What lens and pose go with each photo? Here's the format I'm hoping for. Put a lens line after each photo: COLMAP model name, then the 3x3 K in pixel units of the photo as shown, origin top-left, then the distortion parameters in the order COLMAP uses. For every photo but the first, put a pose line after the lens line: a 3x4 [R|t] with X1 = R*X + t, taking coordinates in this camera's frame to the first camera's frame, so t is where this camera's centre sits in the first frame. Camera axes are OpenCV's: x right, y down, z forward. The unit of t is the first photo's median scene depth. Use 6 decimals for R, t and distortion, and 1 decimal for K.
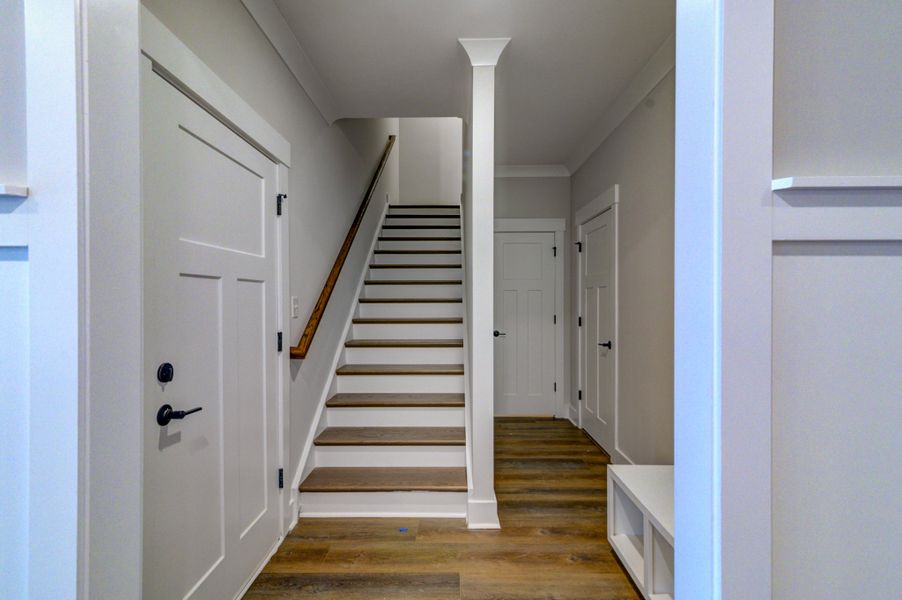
lens RADIAL K [[406.8, 0, 455.1], [0, 406.8, 299.3], [0, 0, 1]] dist [0.014828, -0.001507]
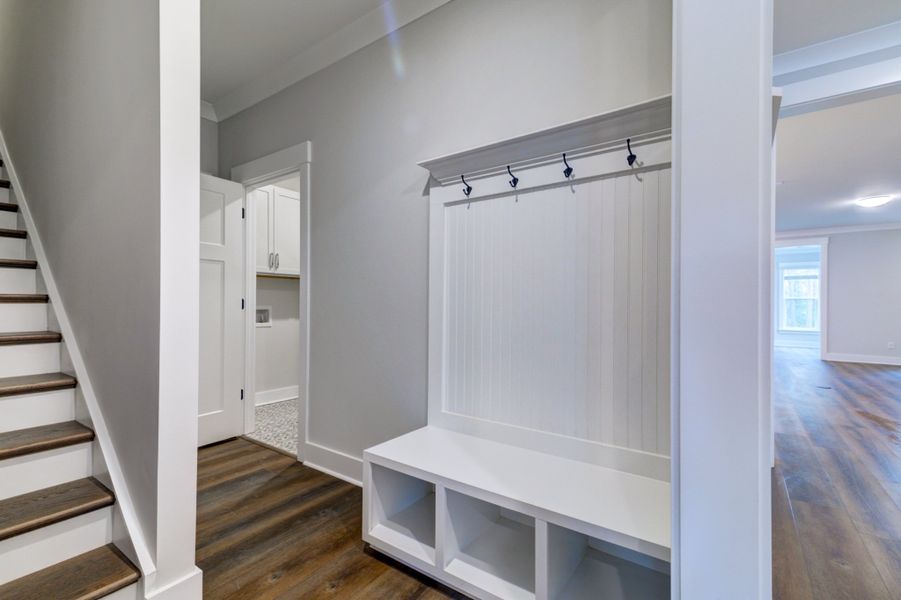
lens RADIAL K [[406.4, 0, 430.3], [0, 406.4, 300.3], [0, 0, 1]] dist [0.014828, -0.001507]
pose [[0.581858, 0.012295, 0.813197, -0.200934], [0.000274, 0.999883, -0.015313, 0.092499], [-0.813290, 0.009133, 0.581786, 0.337147]]
